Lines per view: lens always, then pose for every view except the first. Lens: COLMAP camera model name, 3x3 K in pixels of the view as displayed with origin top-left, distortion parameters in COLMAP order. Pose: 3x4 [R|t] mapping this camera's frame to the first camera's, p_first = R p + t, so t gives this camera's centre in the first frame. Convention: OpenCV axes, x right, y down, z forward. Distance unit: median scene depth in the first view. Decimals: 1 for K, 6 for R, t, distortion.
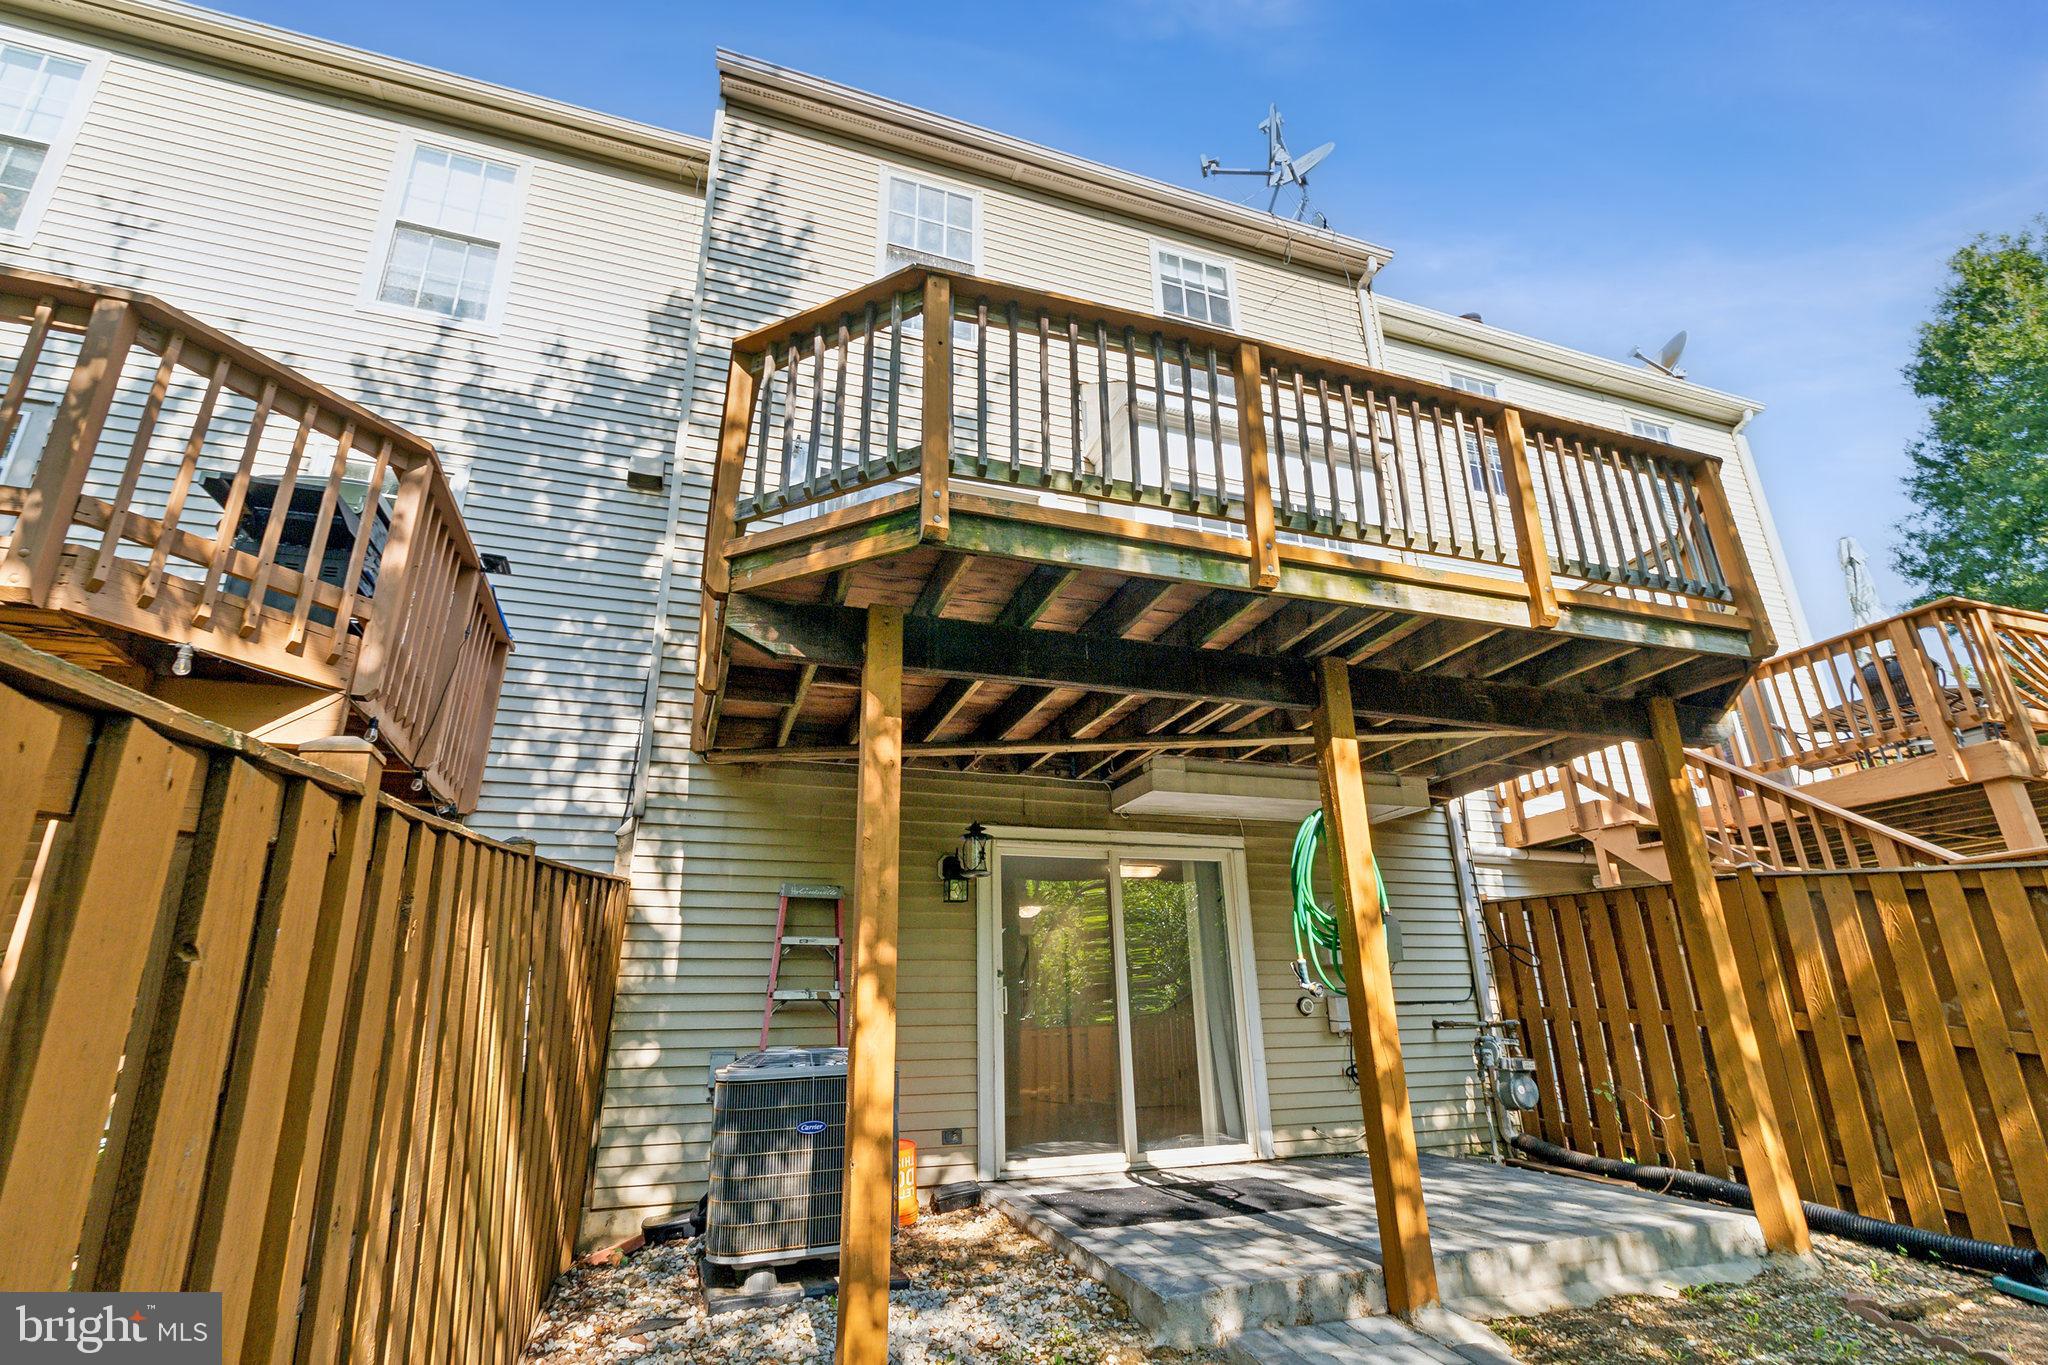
lens RADIAL K [[963.7, 0, 1022.6], [0, 963.7, 672.4], [0, 0, 1]] dist [-0.002781, -0.000297]
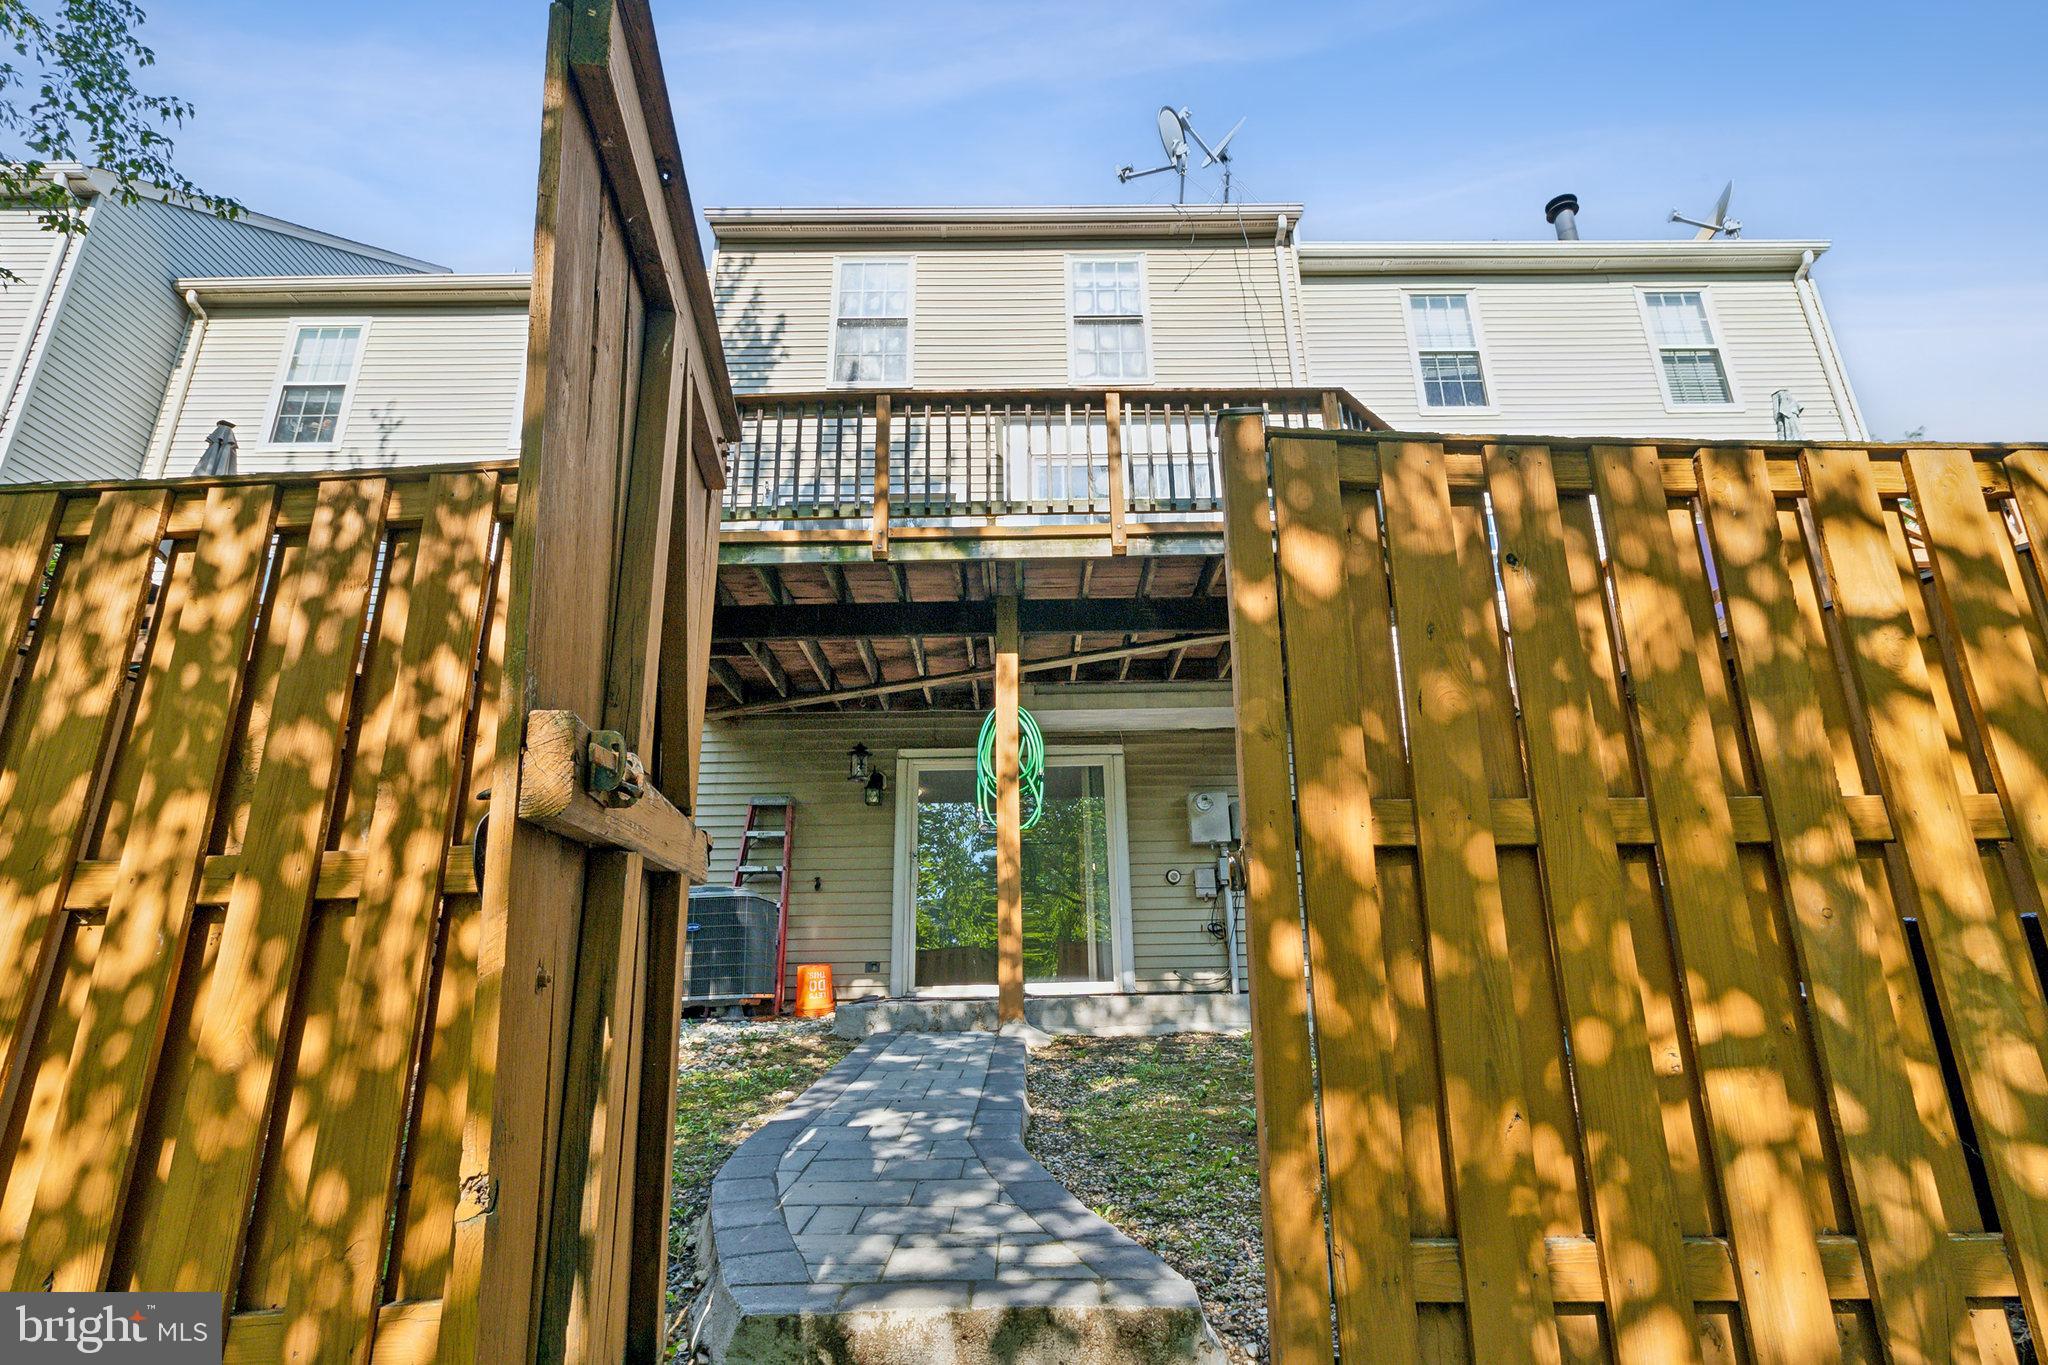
lens RADIAL K [[963.7, 0, 1022.6], [0, 963.7, 672.4], [0, 0, 1]] dist [-0.002781, -0.000297]
pose [[0.941791, -0.106113, -0.319014, 0.554356], [0.114127, 0.993445, 0.006477, 0.061610], [0.316236, -0.042509, 0.947728, -0.217177]]
